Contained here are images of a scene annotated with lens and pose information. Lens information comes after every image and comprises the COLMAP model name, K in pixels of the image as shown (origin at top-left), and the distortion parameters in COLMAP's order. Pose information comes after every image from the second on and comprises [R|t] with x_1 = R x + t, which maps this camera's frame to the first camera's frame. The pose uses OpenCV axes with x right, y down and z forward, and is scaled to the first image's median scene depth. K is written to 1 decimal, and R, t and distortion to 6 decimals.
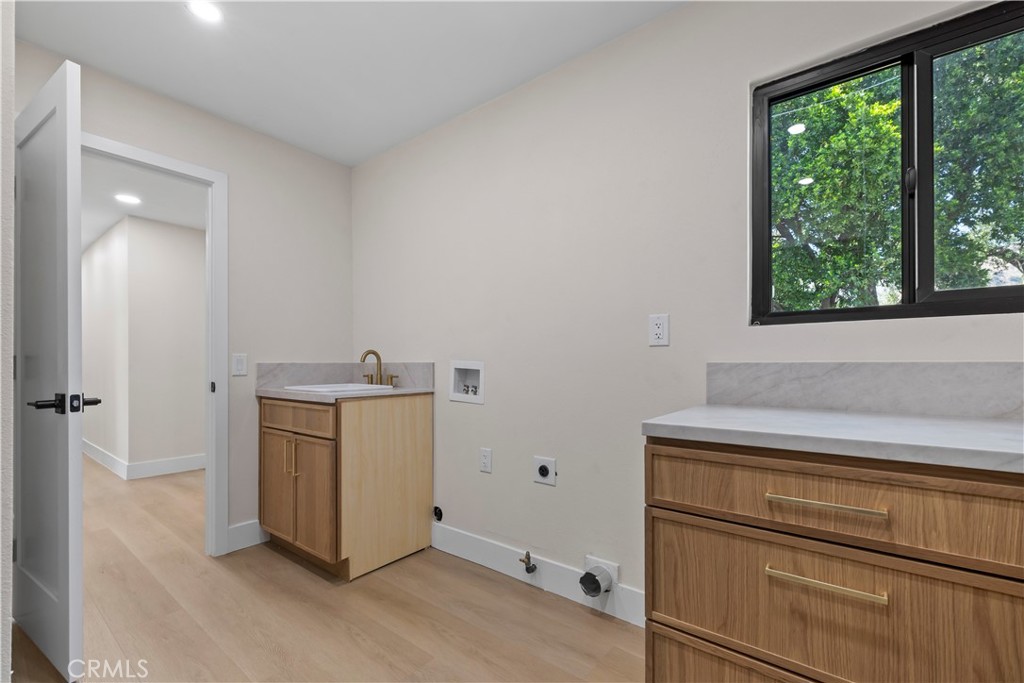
lens RADIAL K [[438.8, 0, 504.4], [0, 438.8, 364.7], [0, 0, 1]] dist [-0.000570, 0.000126]
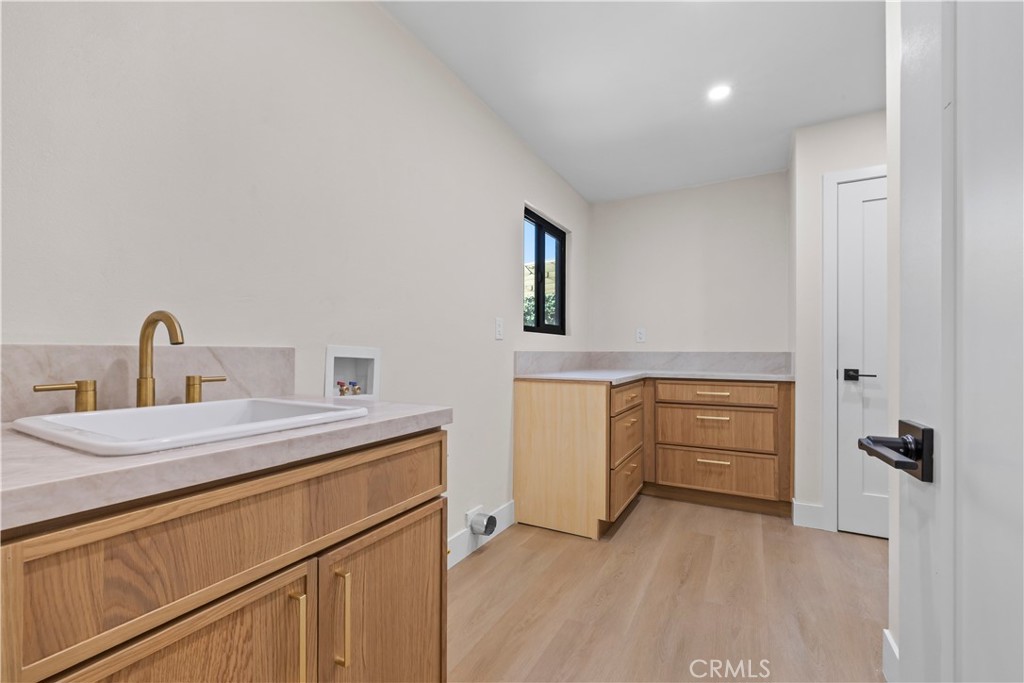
lens RADIAL K [[438.8, 0, 504.4], [0, 438.8, 364.7], [0, 0, 1]] dist [-0.000570, 0.000126]
pose [[-0.164696, -0.023979, 0.986053, -0.834040], [0.001428, 0.999698, 0.024549, 0.003665], [-0.986343, 0.005451, -0.164612, 0.925650]]
